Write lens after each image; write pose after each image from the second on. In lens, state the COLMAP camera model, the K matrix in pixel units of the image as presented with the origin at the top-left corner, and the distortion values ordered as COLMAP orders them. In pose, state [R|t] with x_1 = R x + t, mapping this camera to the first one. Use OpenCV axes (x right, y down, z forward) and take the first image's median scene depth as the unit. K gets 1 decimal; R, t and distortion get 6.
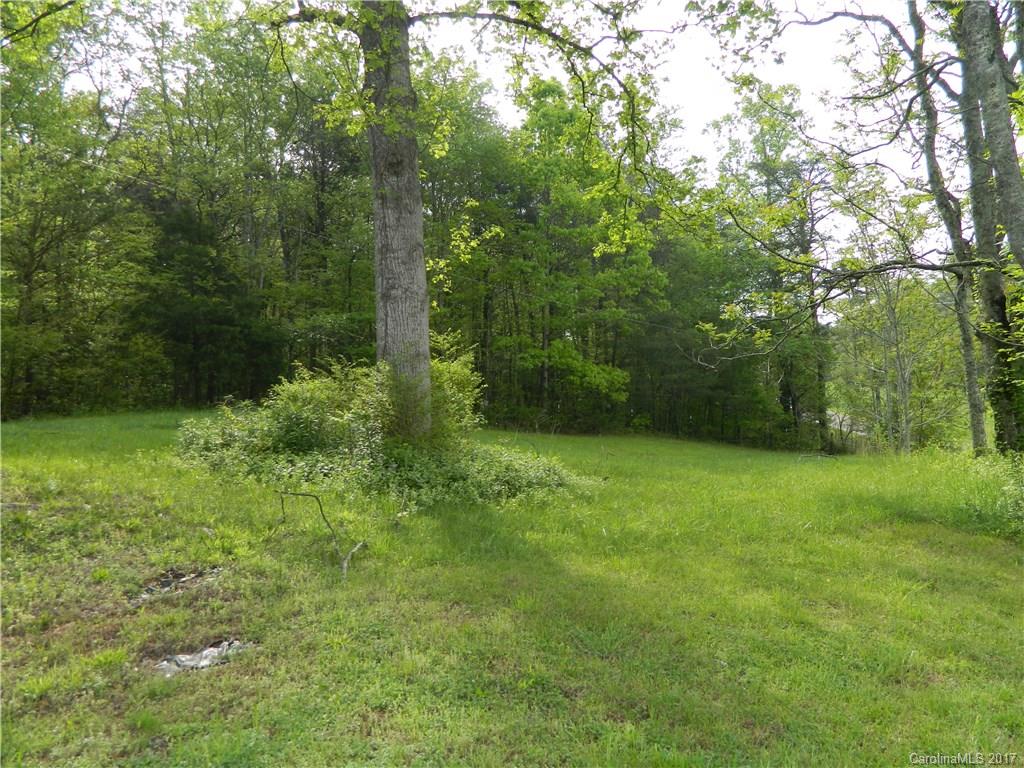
lens RADIAL K [[784.7, 0, 513.5], [0, 784.7, 381.1], [0, 0, 1]] dist [0.028468, -0.001796]
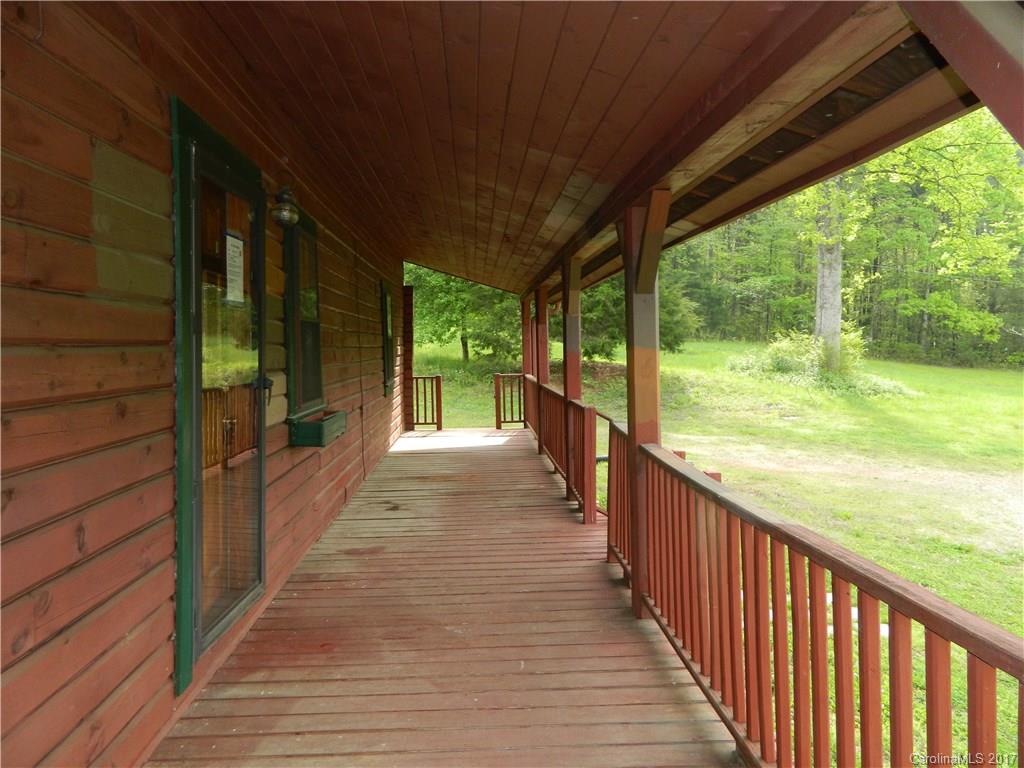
lens RADIAL K [[784.7, 0, 513.5], [0, 784.7, 381.1], [0, 0, 1]] dist [0.028468, -0.001796]
pose [[0.894497, 0.065027, -0.442319, 0.063373], [-0.016341, 0.993460, 0.113005, -0.134637], [0.446774, -0.093855, 0.889710, -1.439963]]
